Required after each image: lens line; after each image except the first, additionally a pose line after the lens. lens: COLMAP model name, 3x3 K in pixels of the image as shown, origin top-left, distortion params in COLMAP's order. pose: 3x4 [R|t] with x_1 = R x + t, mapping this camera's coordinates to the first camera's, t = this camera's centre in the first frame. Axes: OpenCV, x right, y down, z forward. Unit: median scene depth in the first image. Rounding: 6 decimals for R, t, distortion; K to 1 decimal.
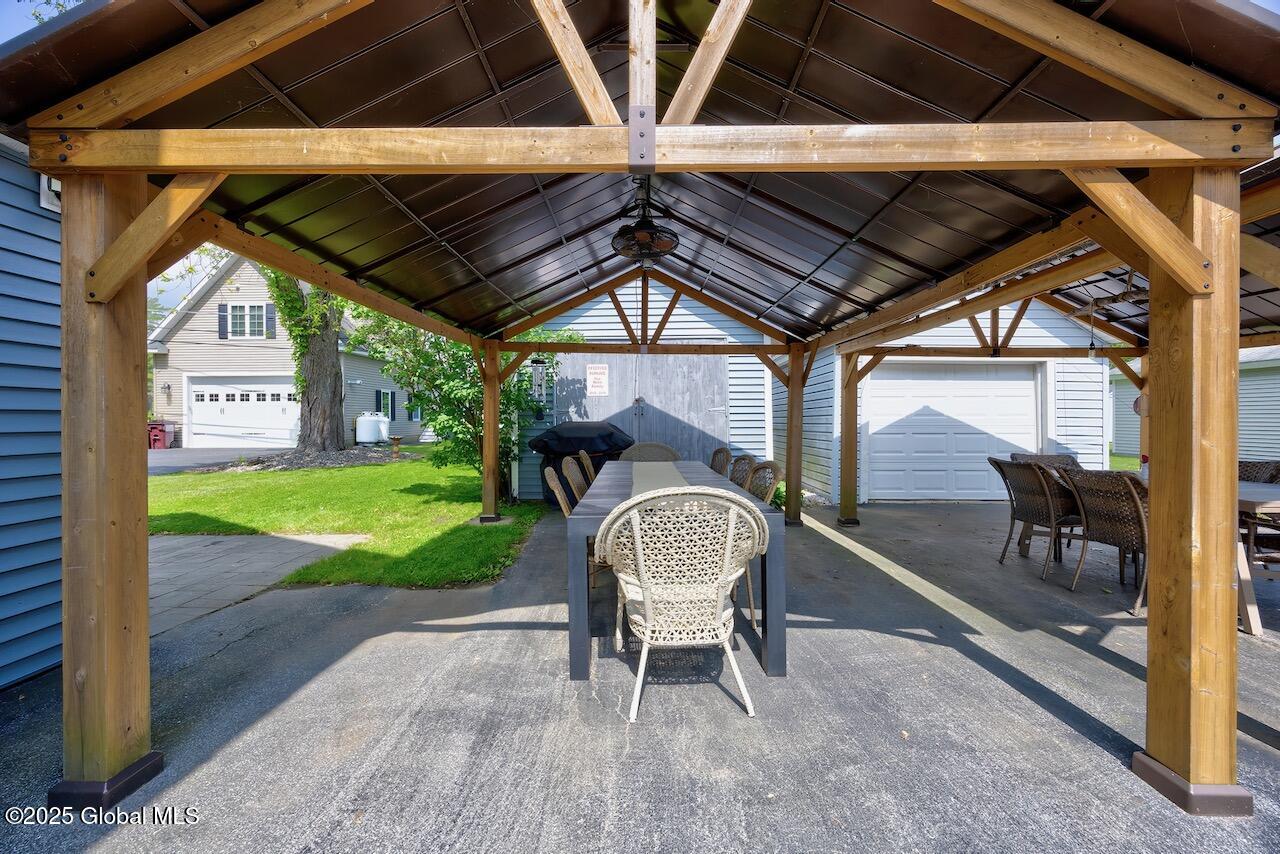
lens RADIAL K [[501.9, 0, 641.8], [0, 501.9, 421.8], [0, 0, 1]] dist [-0.000157, -0.000004]
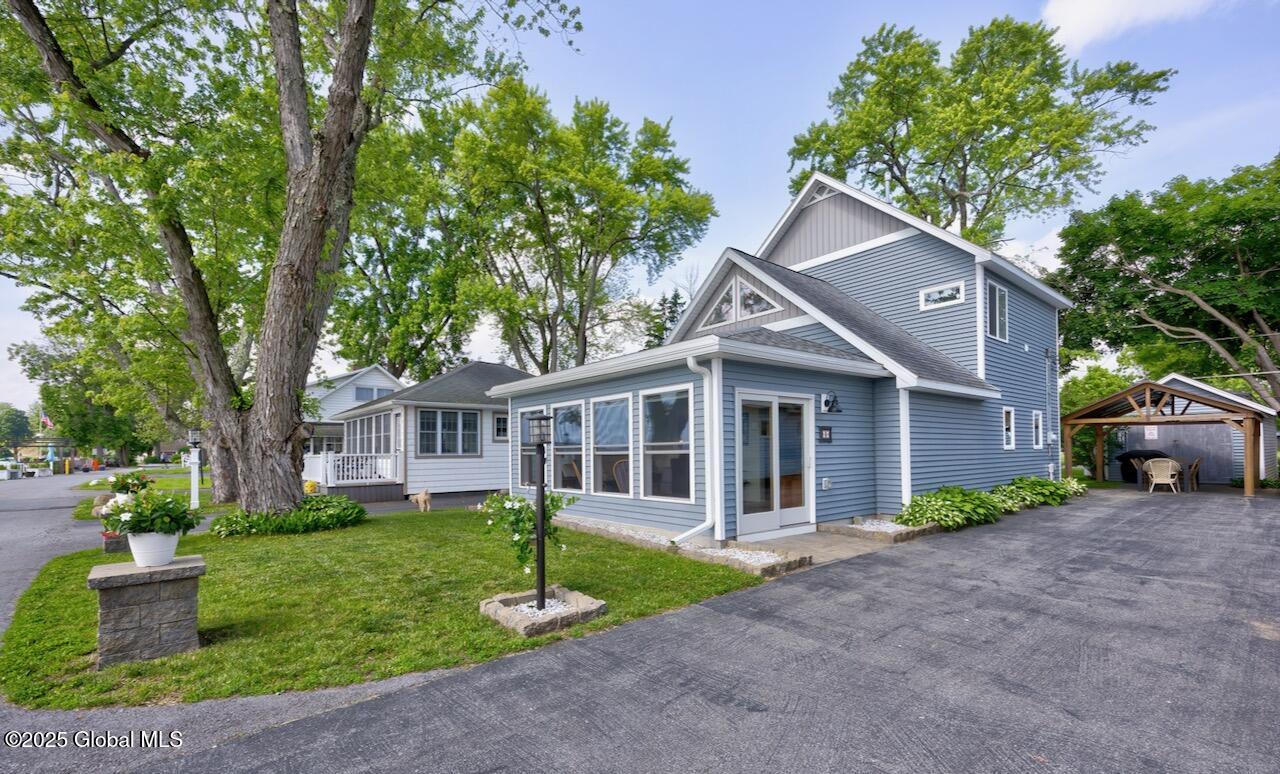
lens RADIAL K [[540.0, 0, 648.8], [0, 540.0, 446.9], [0, 0, 1]] dist [0.020576, -0.000910]
pose [[0.650372, -0.009658, -0.759554, 0.364200], [0.002514, 0.999941, -0.010562, 0.007493], [0.759612, 0.004959, 0.650358, -2.692699]]
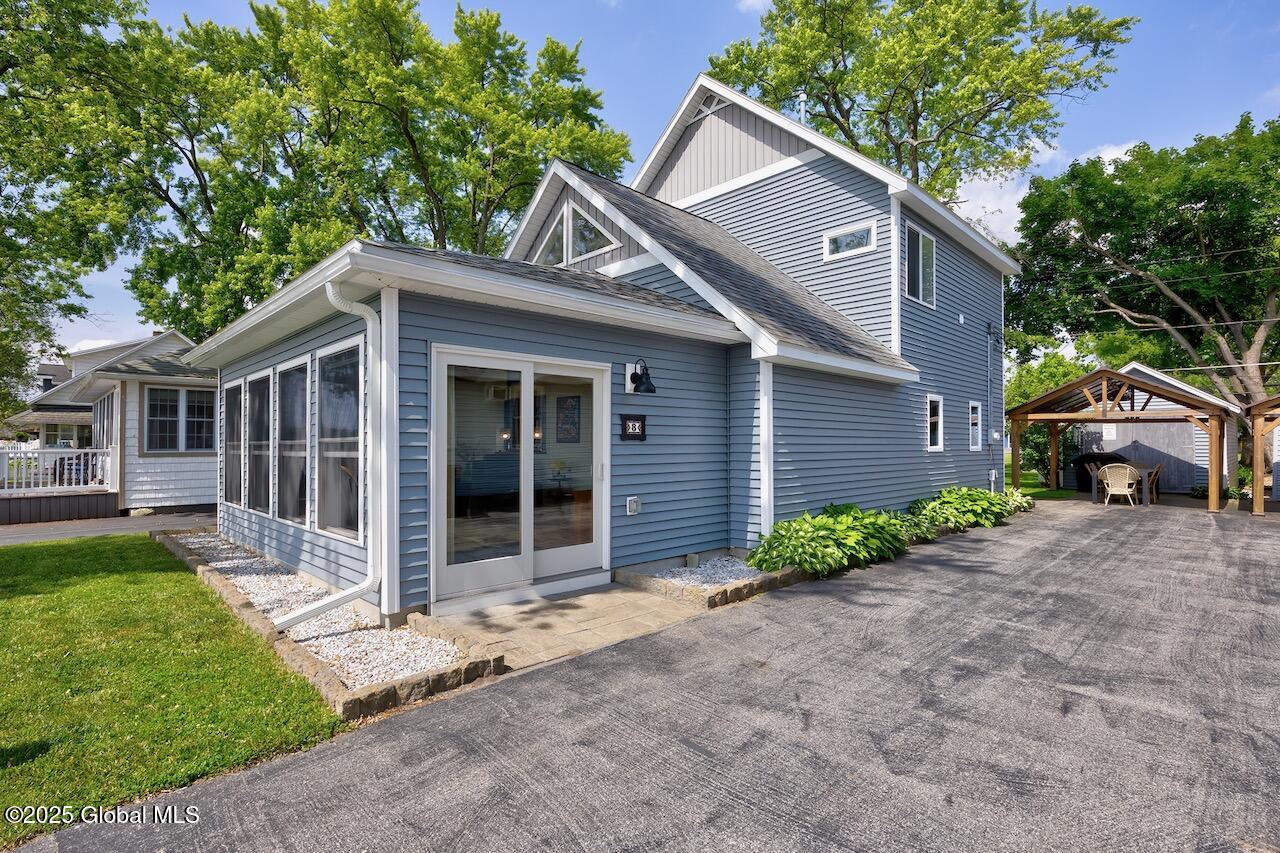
lens RADIAL K [[613.3, 0, 652.4], [0, 613.3, 445.8], [0, 0, 1]] dist [-0.001662, 0.000831]
pose [[0.719185, 0.001844, -0.694816, 0.322841], [-0.006864, 0.999967, -0.004451, -0.003306], [0.694784, 0.007970, 0.719174, -2.192643]]
